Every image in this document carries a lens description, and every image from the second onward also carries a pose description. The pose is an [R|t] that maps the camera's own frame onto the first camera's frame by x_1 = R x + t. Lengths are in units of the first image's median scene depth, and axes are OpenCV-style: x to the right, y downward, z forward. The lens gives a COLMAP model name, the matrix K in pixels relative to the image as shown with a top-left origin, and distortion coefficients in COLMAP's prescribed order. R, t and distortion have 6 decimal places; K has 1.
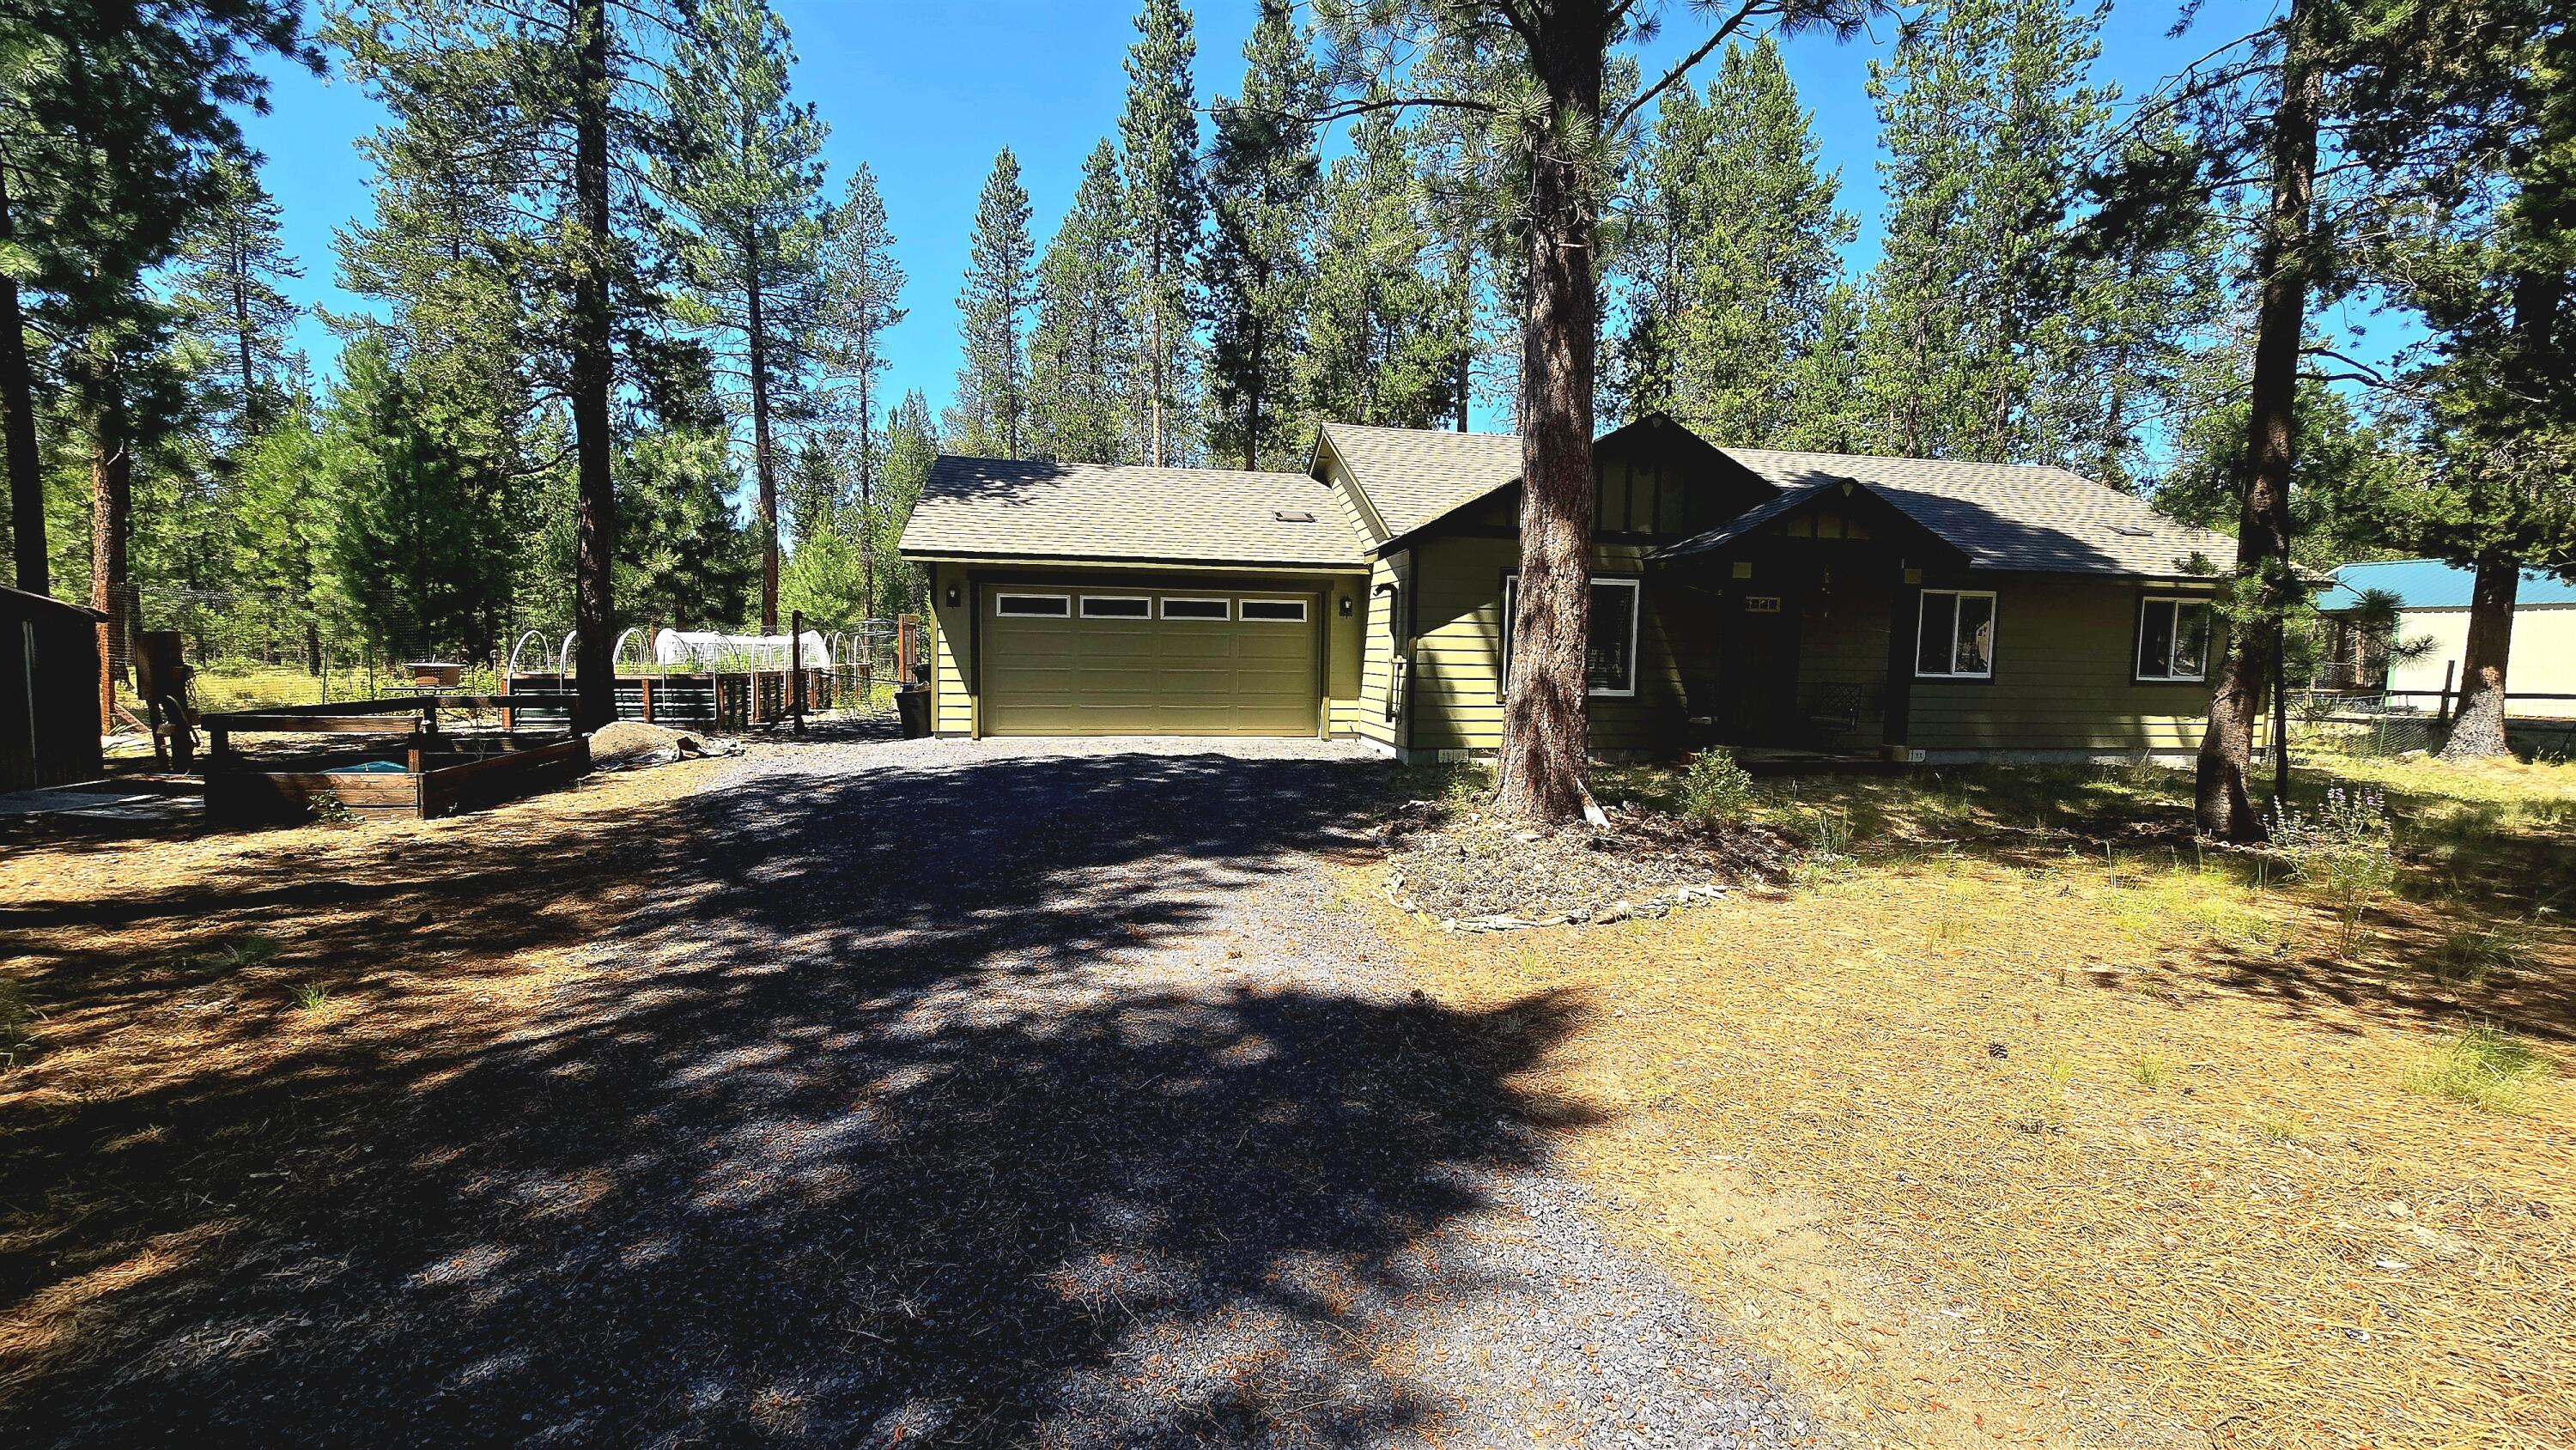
lens RADIAL K [[1090.5, 0, 1288.0], [0, 1090.5, 725.0], [0, 0, 1]] dist [-0.021776, 0.009010]
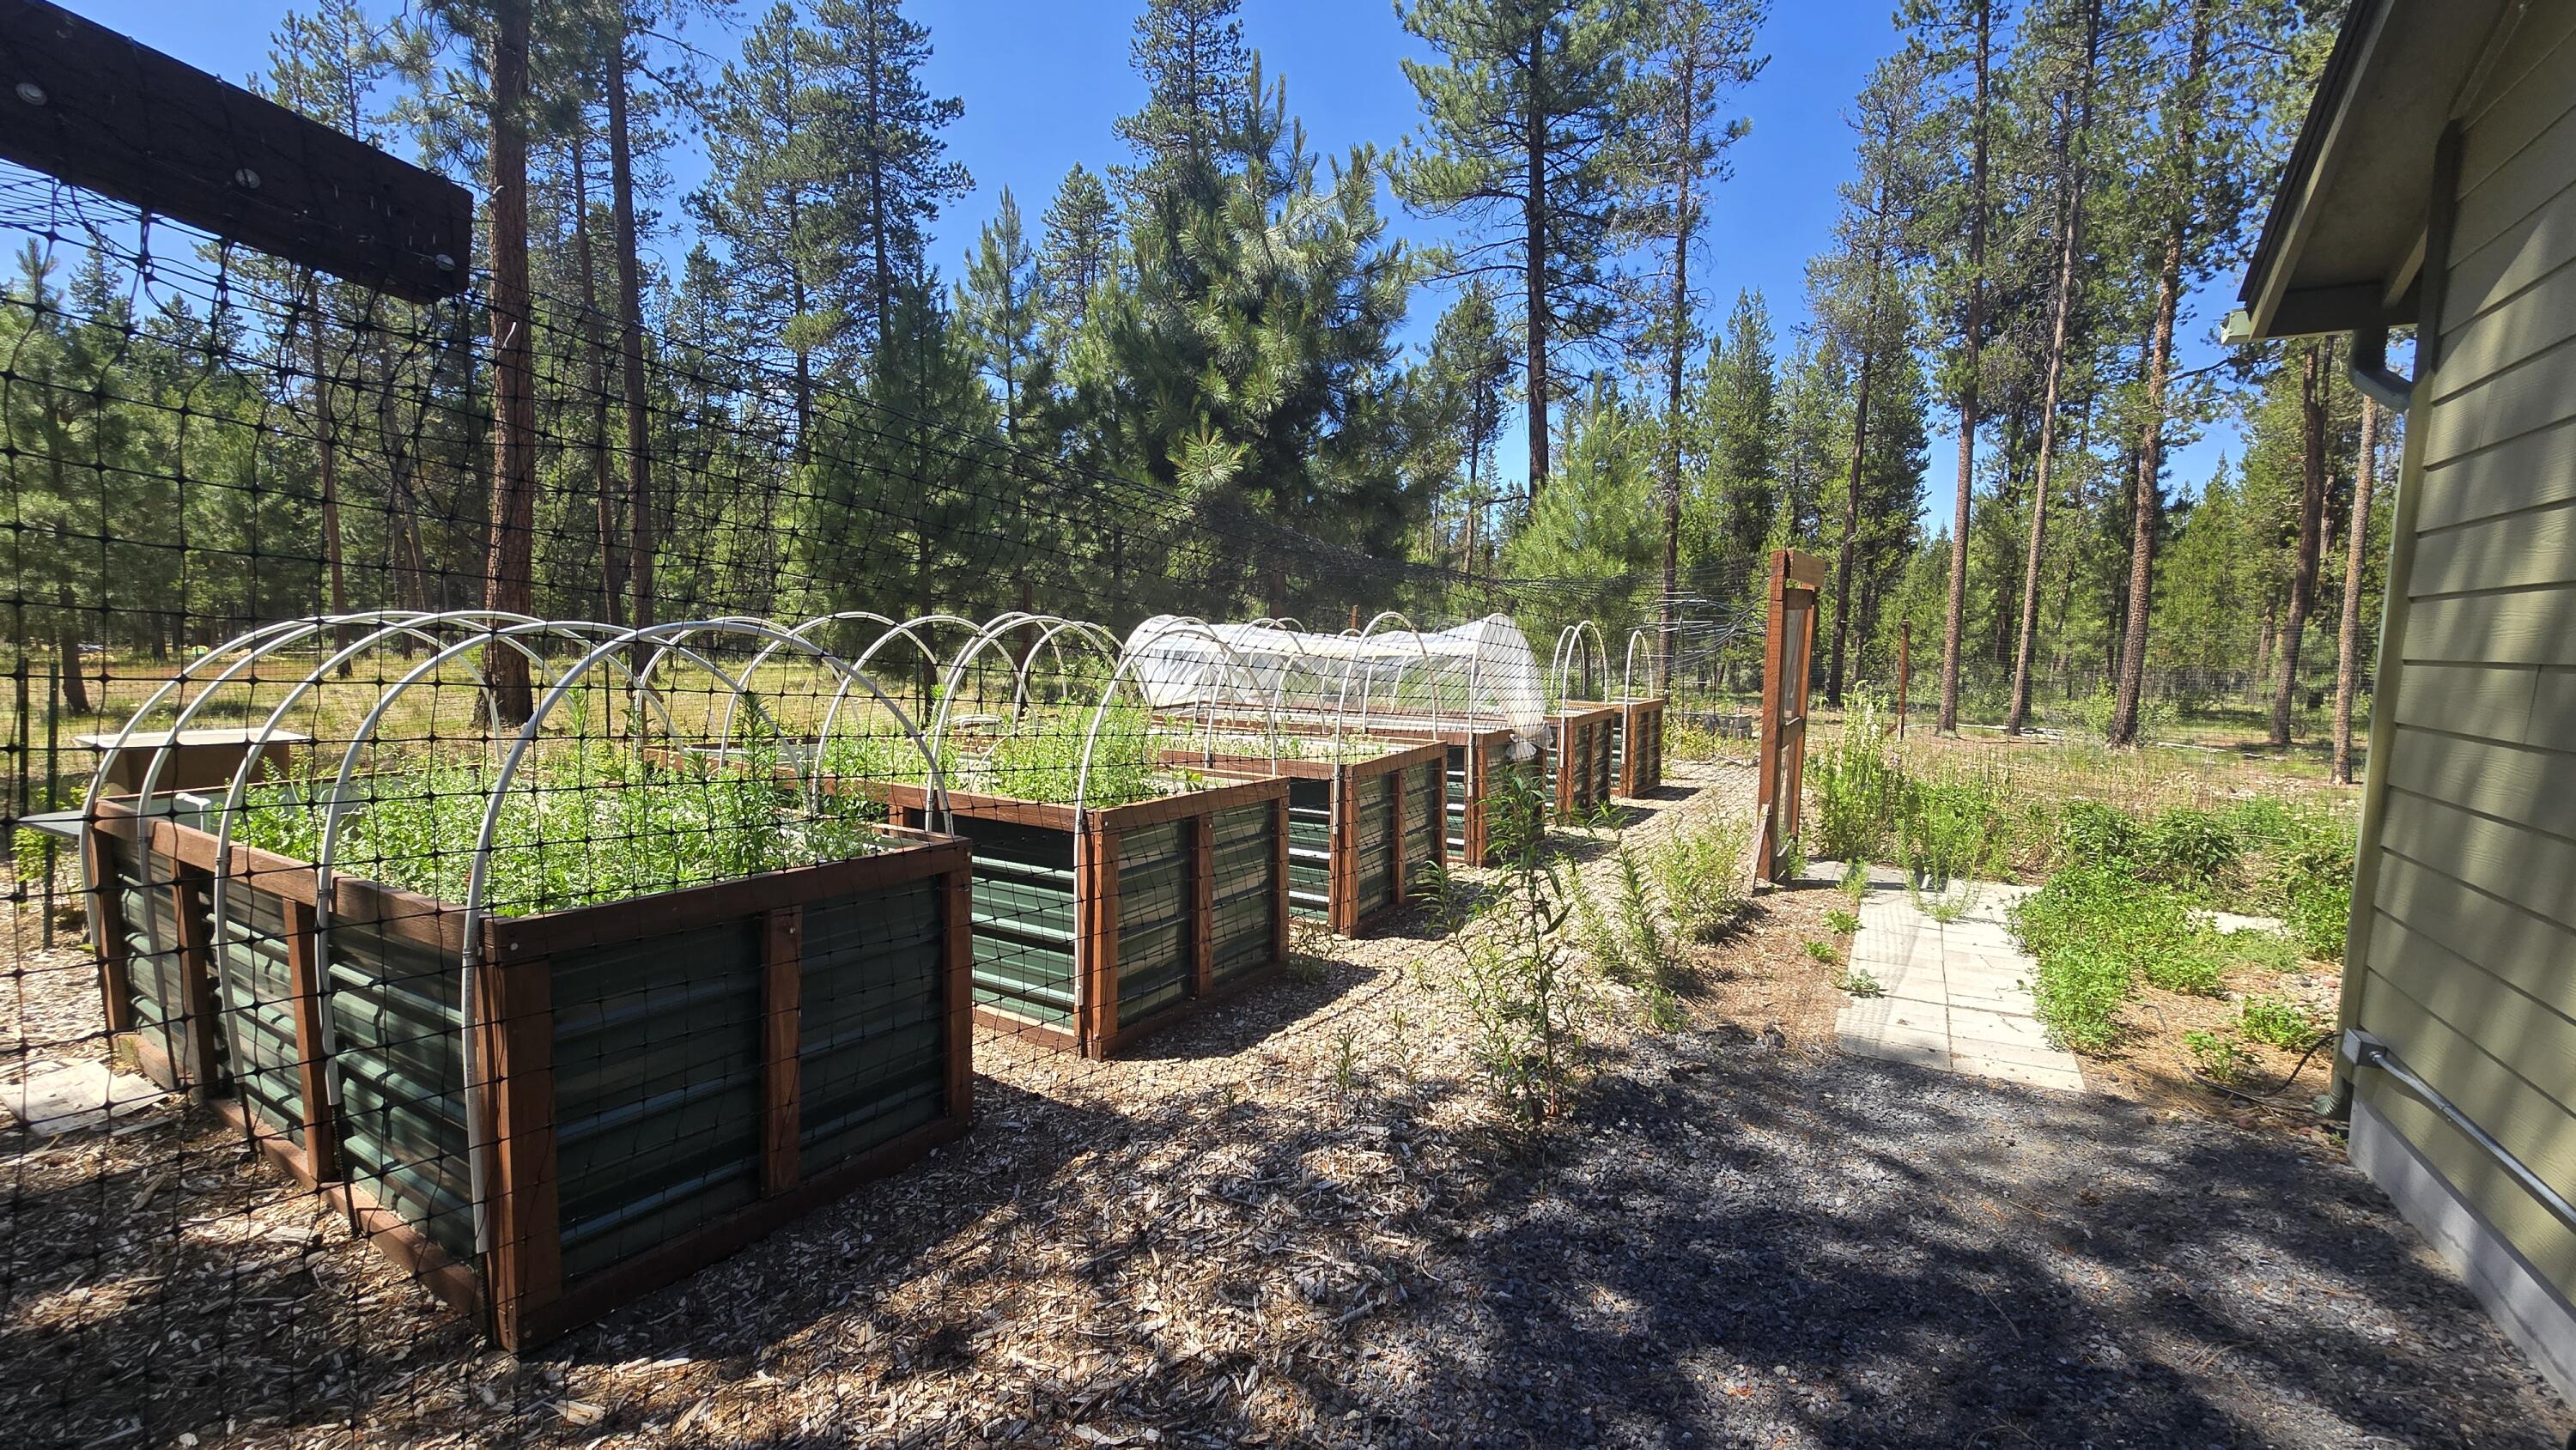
lens RADIAL K [[1090.5, 0, 1288.0], [0, 1090.5, 725.0], [0, 0, 1]] dist [-0.021776, 0.009010]
pose [[0.763472, 0.059896, -0.643057, -0.199746], [-0.056347, 0.998071, 0.026066, -0.043957], [0.643378, 0.016334, 0.765374, 0.522276]]
